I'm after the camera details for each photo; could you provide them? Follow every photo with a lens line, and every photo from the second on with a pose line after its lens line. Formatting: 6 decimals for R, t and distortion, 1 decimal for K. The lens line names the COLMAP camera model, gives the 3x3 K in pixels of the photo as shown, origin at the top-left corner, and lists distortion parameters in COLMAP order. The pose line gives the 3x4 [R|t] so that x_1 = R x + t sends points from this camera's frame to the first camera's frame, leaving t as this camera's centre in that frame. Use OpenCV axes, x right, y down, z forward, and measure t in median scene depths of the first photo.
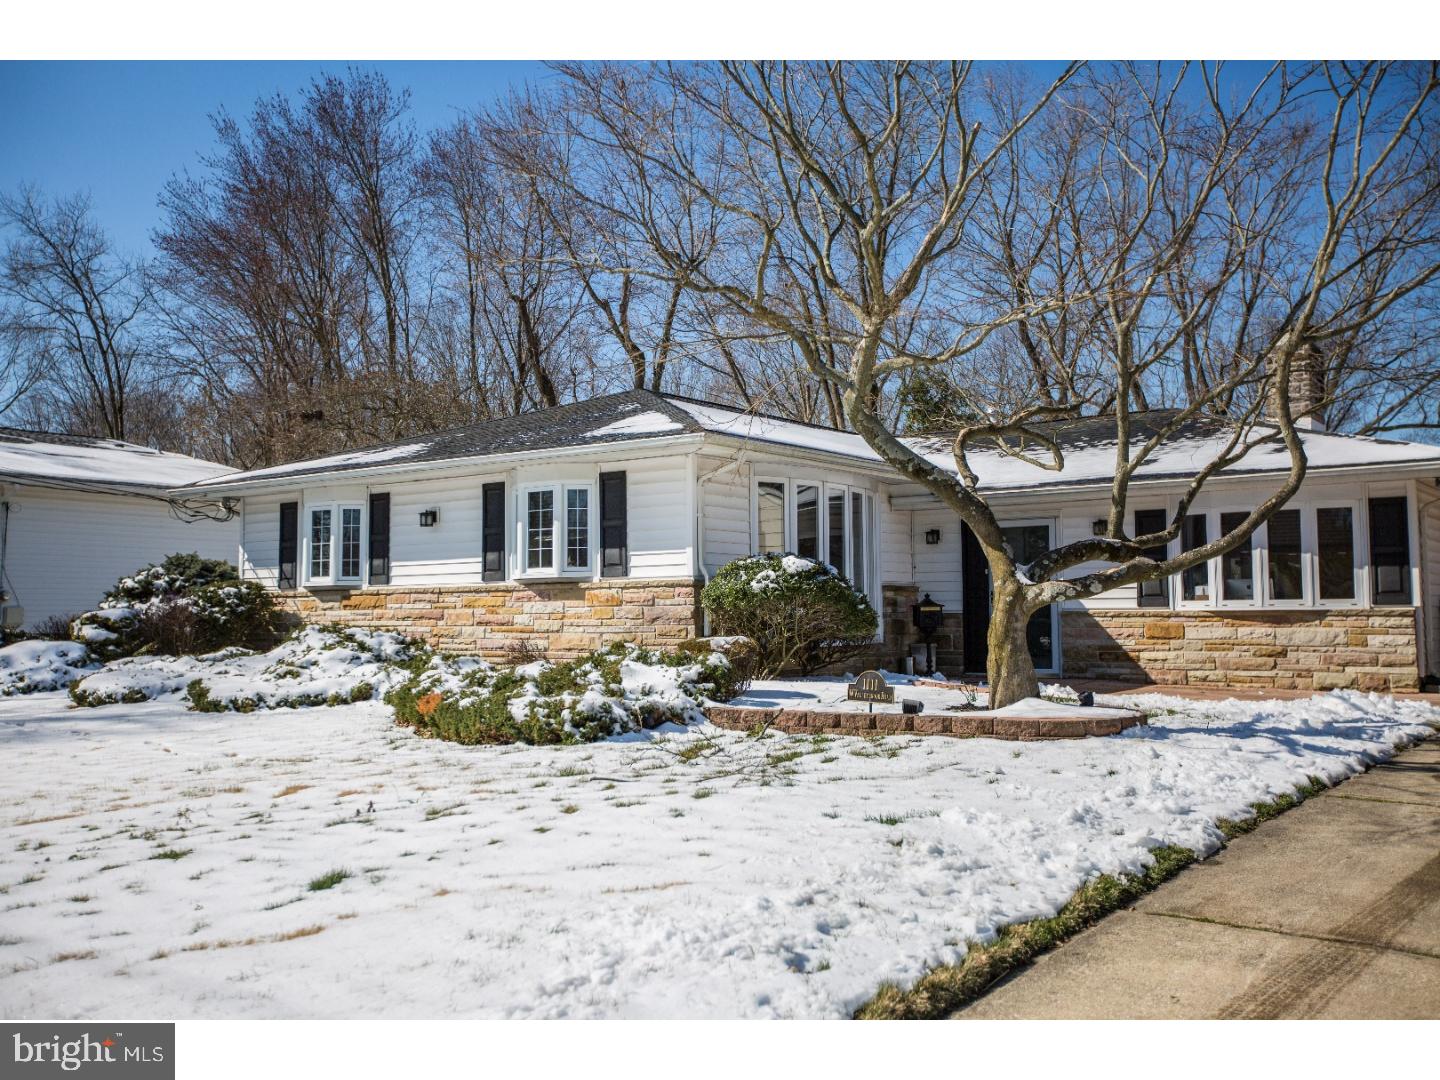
lens RADIAL K [[1398.1, 0, 720.0], [0, 1398.1, 540.0], [0, 0, 1]] dist [0.020977, 0.017440]
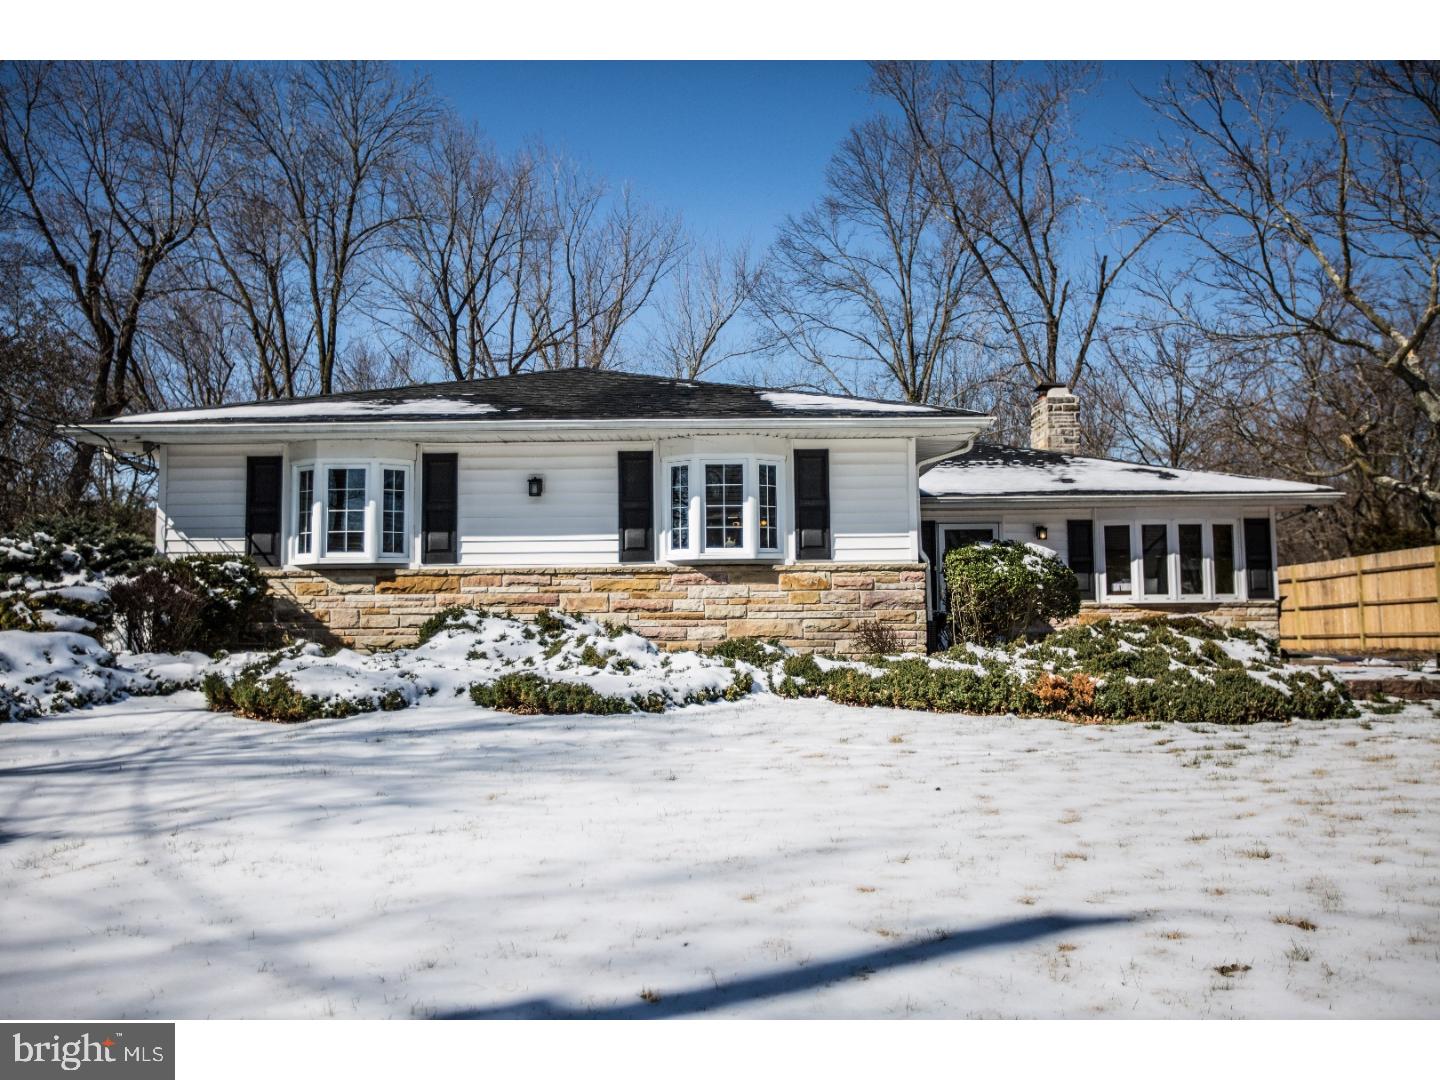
lens RADIAL K [[1236.0, 0, 720.0], [0, 1236.0, 540.0], [0, 0, 1]] dist [0.001366, 0.003470]
pose [[0.802198, 0.040823, 0.595660, -0.594252], [-0.030291, 0.999158, -0.027683, 0.036132], [-0.596289, 0.004164, 0.802759, 0.343145]]
